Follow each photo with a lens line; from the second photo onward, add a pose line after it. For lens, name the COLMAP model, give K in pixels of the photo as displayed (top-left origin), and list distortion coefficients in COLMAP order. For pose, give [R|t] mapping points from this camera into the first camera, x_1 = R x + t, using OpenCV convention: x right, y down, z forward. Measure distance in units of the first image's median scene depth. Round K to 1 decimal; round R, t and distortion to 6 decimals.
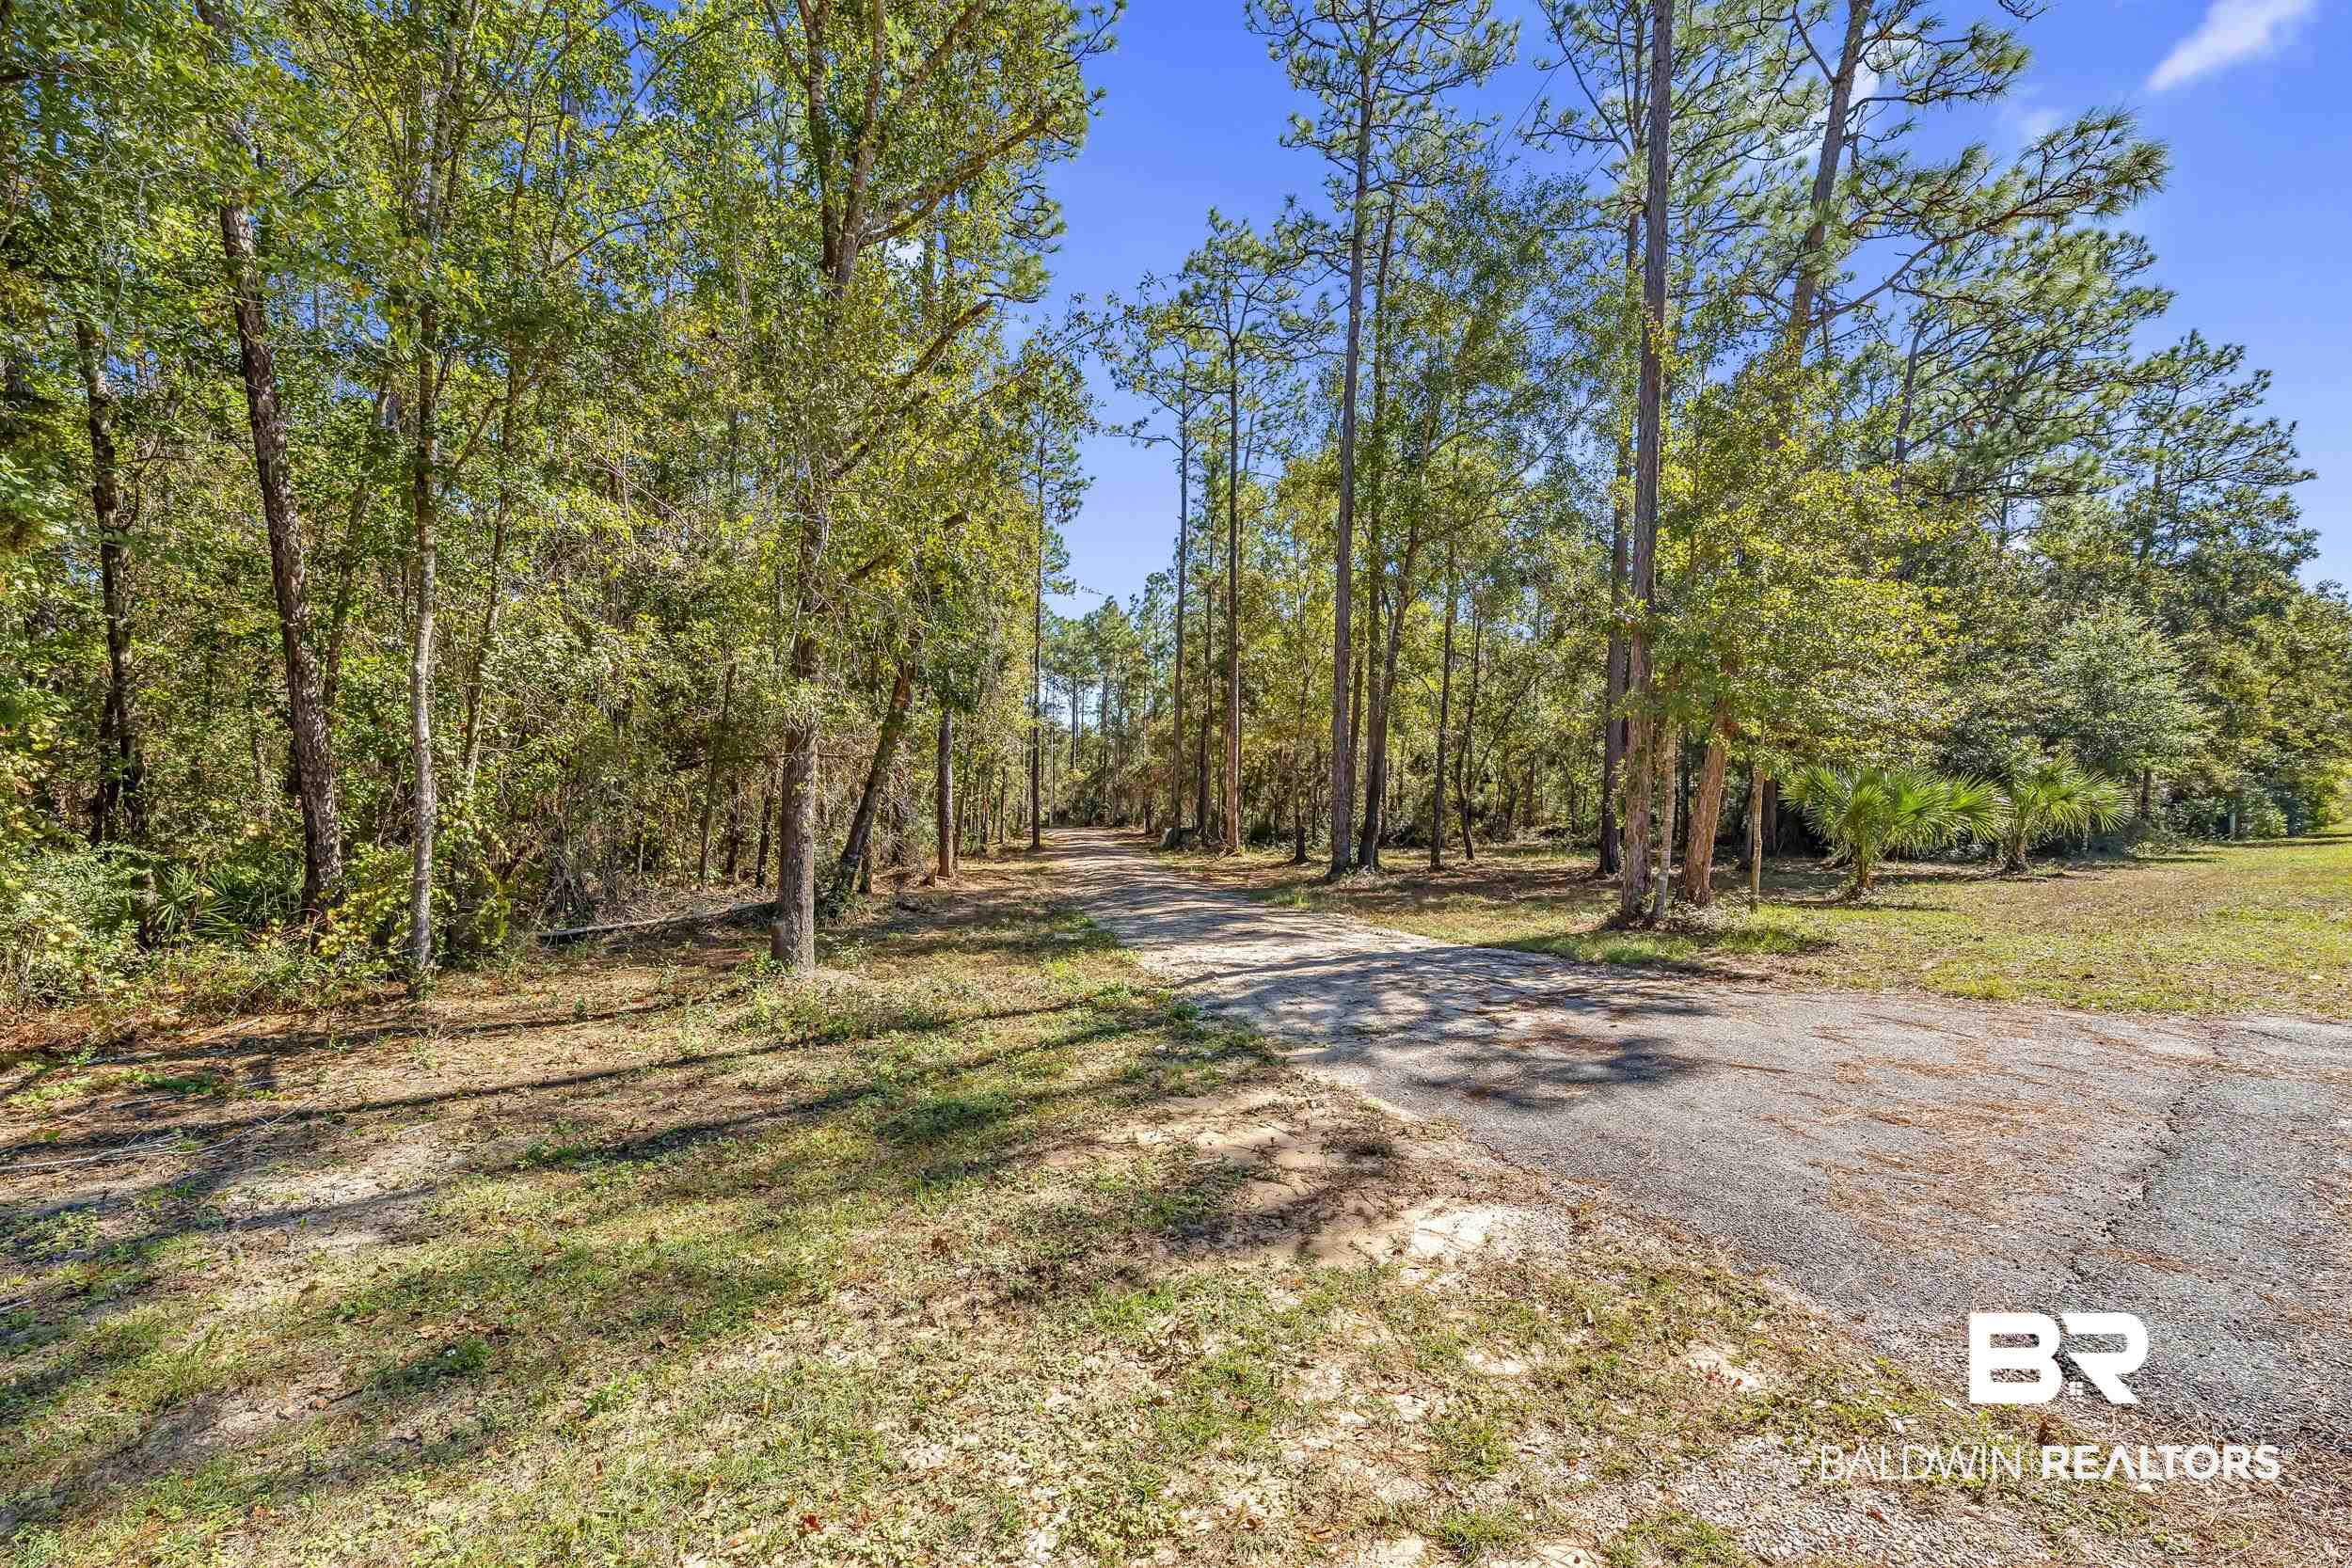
lens RADIAL K [[800.7, 0, 1180.0], [0, 800.7, 783.1], [0, 0, 1]] dist [-0.005931, 0.001474]
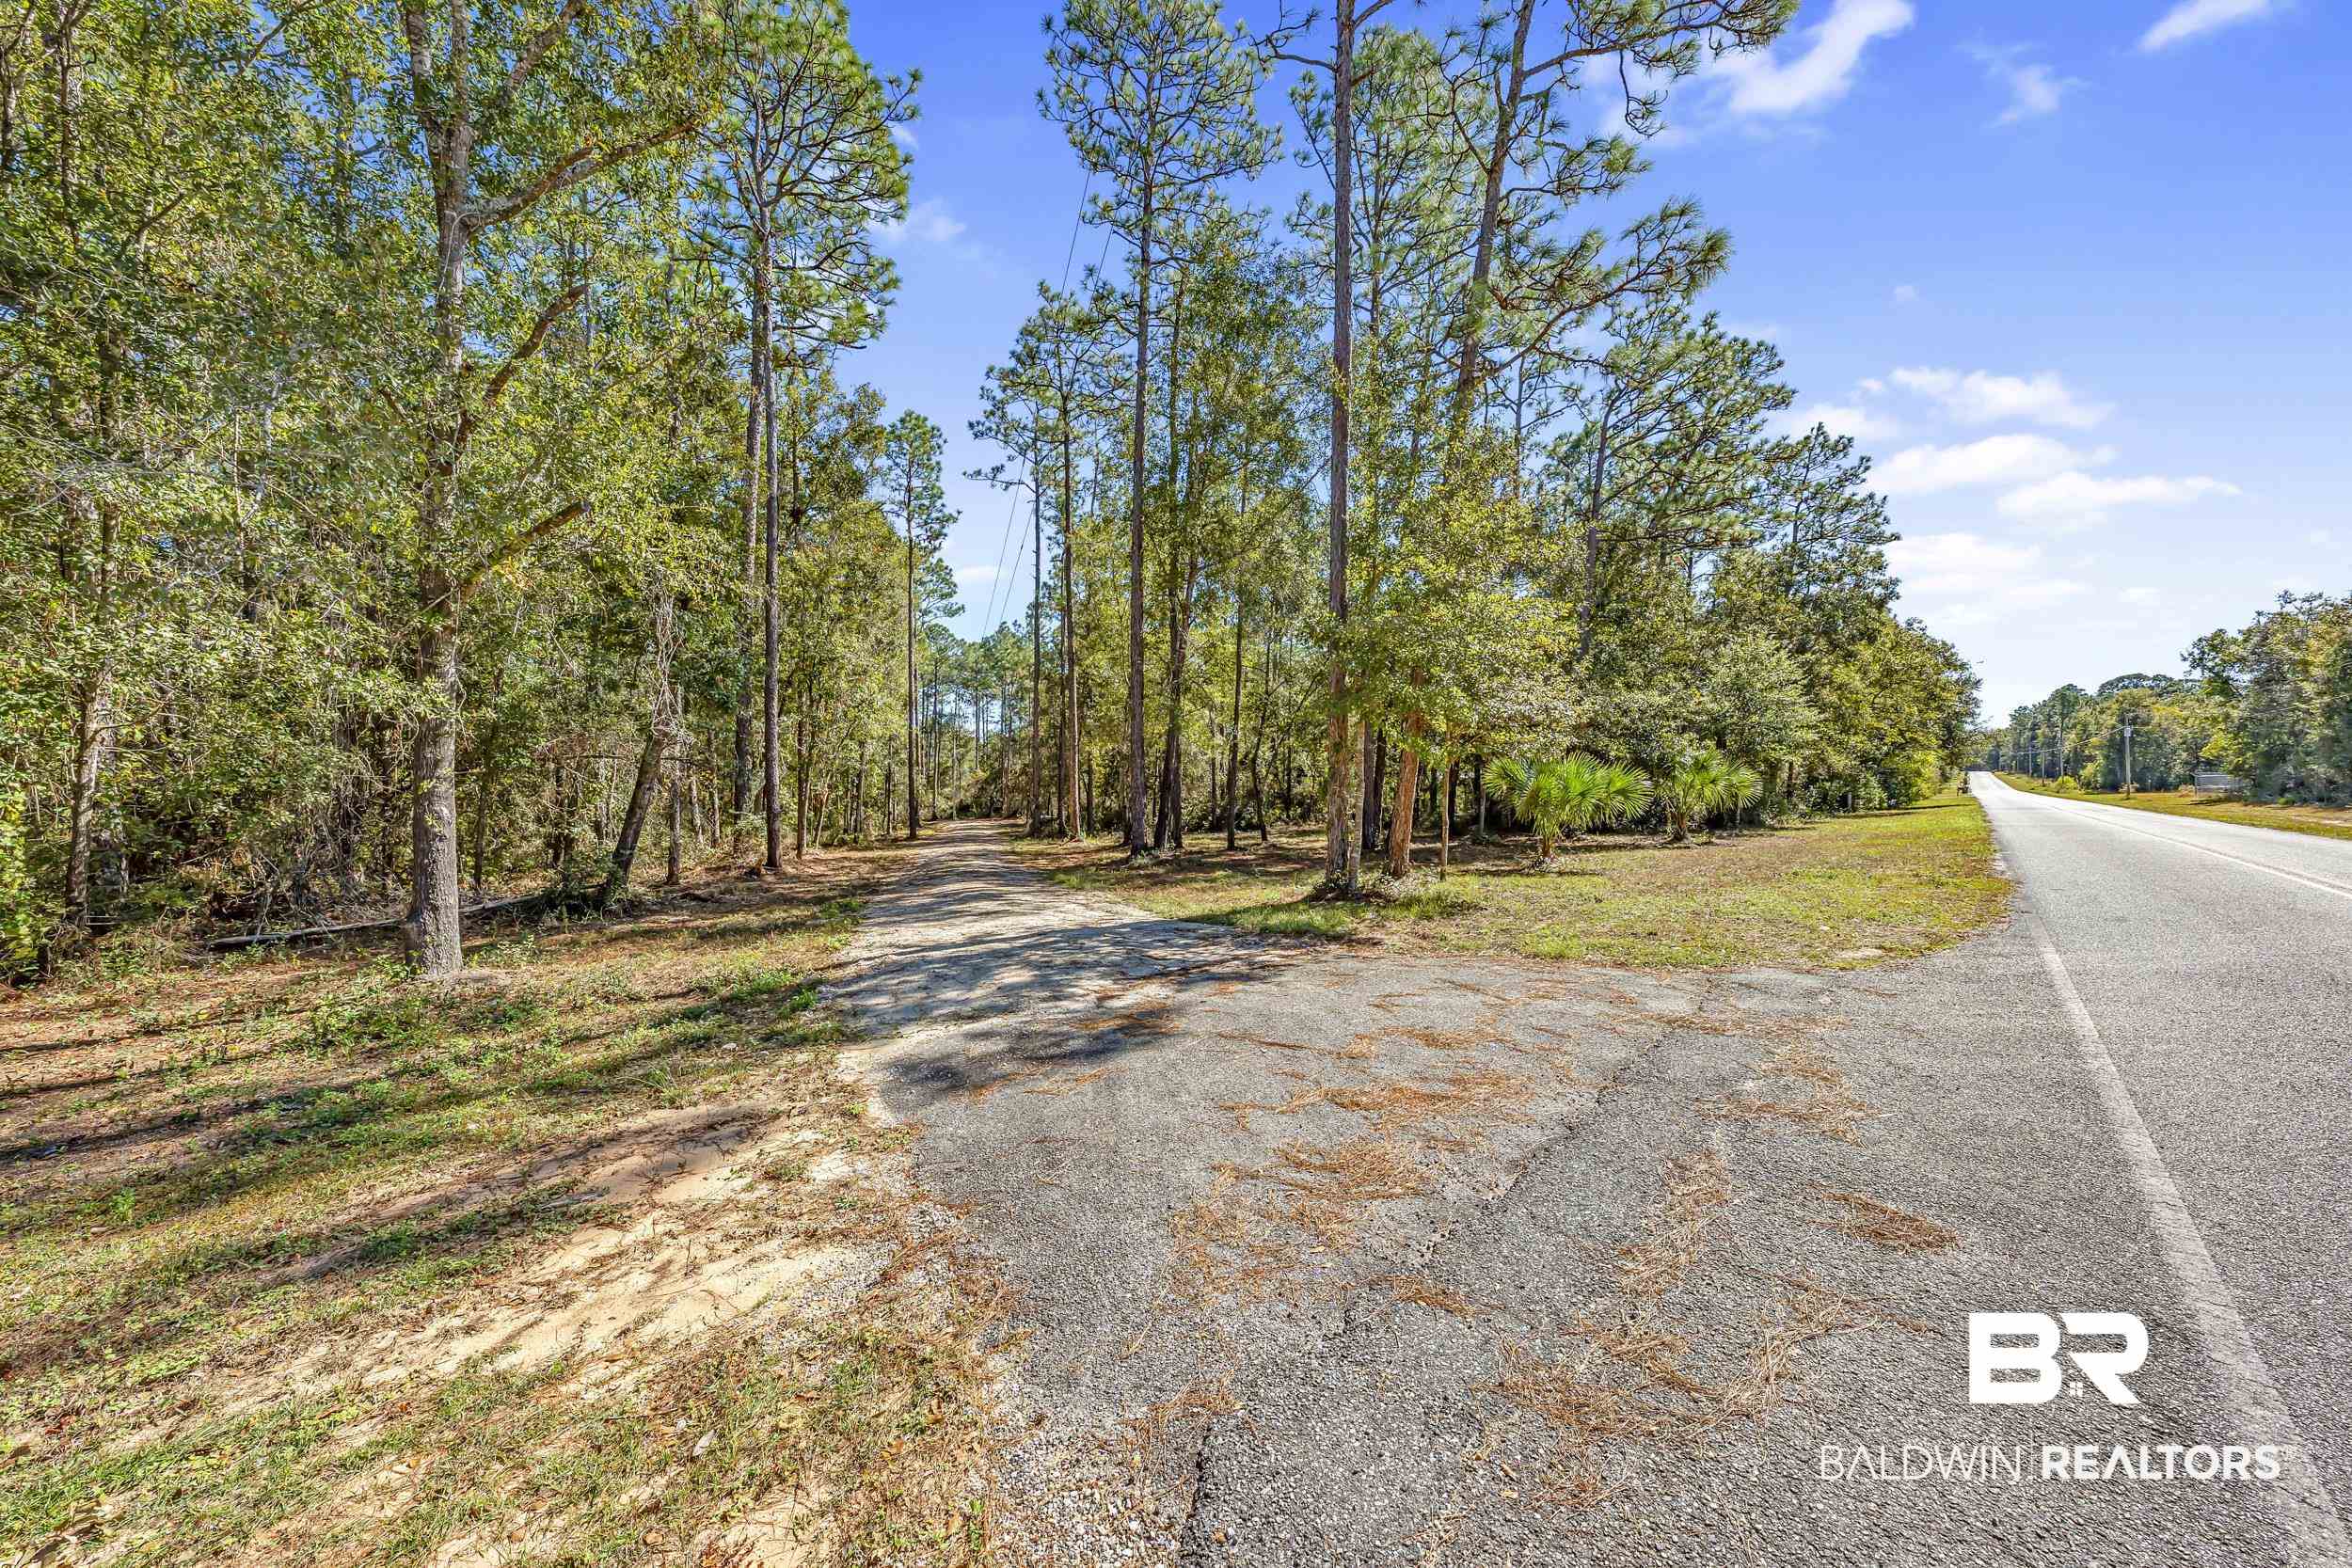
lens RADIAL K [[649.3, 0, 1176.0], [0, 649.3, 784.0], [0, 0, 1]] dist [-0.003283, -0.000004]
pose [[0.995236, -0.013374, 0.096571, 0.134539], [0.012824, 0.999898, 0.006314, 0.003632], [-0.096645, -0.005046, 0.995306, 0.048126]]
